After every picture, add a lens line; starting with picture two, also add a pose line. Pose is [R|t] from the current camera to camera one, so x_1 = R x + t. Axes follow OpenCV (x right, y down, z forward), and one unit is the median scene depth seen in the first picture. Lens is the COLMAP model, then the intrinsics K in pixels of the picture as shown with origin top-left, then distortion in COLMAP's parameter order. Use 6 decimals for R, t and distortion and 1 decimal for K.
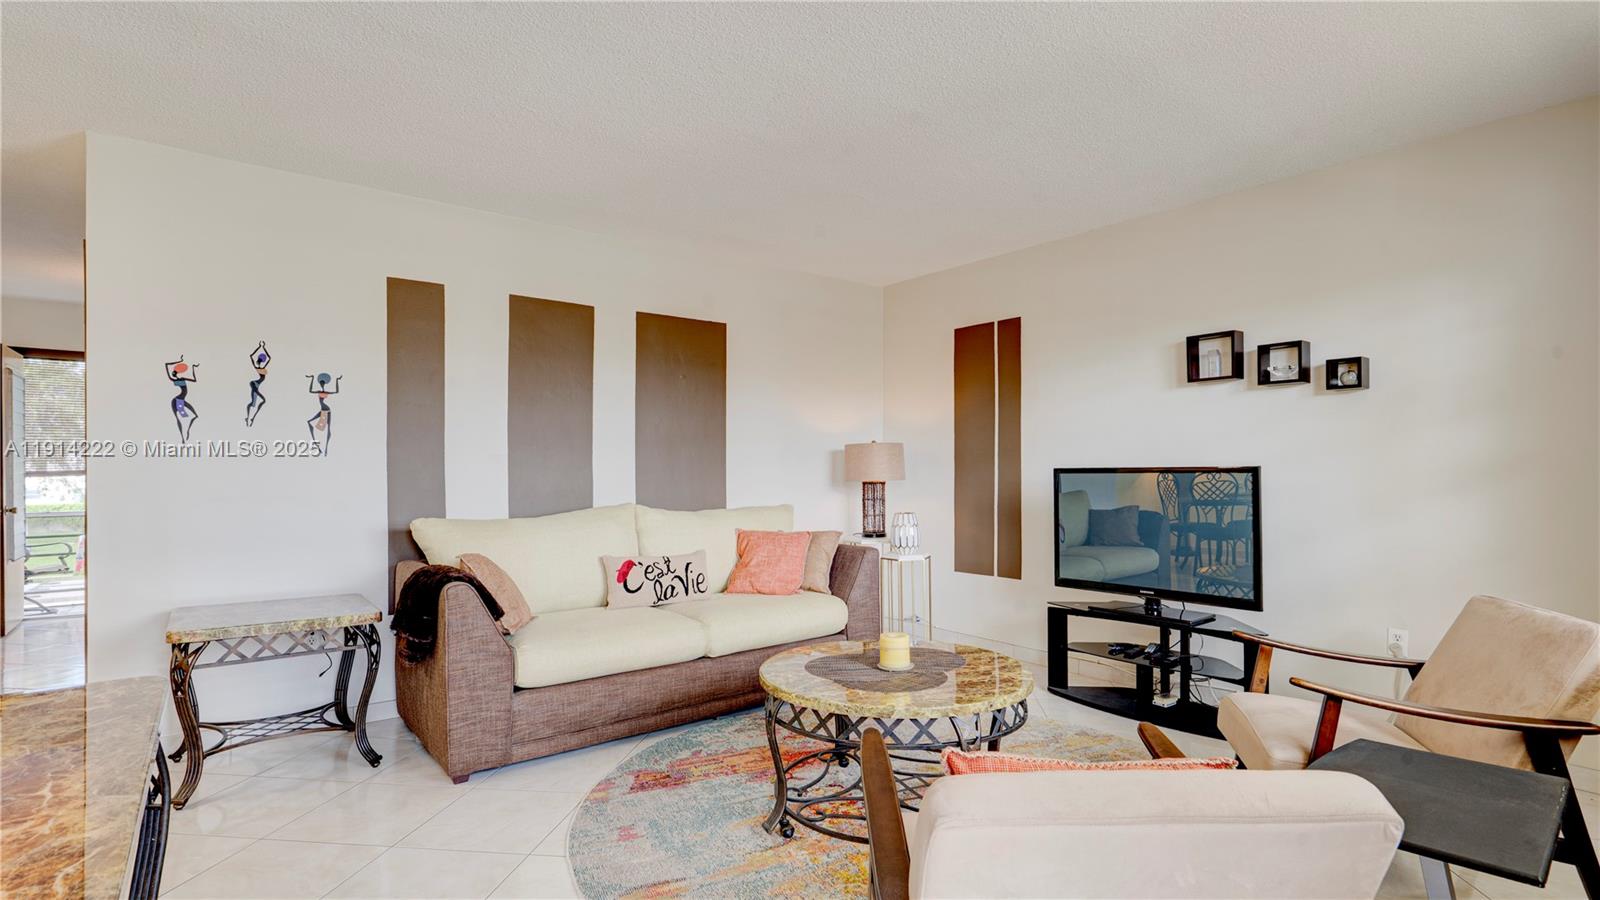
lens RADIAL K [[785.2, 0, 802.8], [0, 785.2, 459.3], [0, 0, 1]] dist [-0.001793, -0.000190]
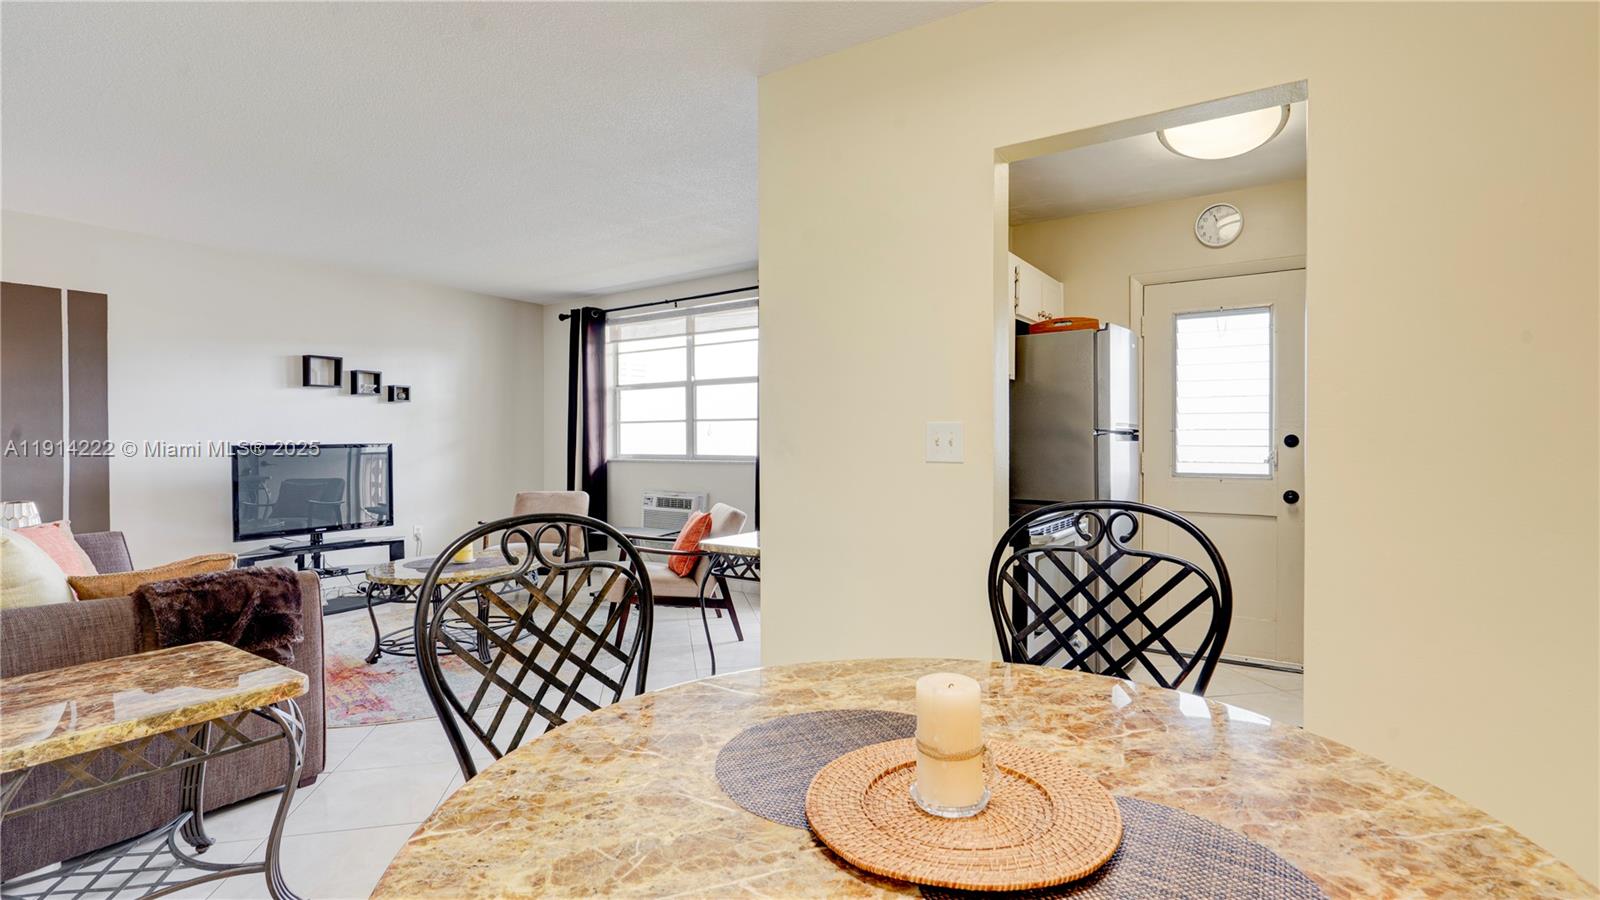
lens RADIAL K [[730.6, 0, 803.1], [0, 730.6, 444.9], [0, 0, 1]] dist [-0.000809, -0.000037]
pose [[-0.299215, -0.006676, 0.954162, -1.138951], [0.000062, 0.999975, 0.007016, 0.001523], [-0.954186, 0.002158, -0.299207, 0.551888]]
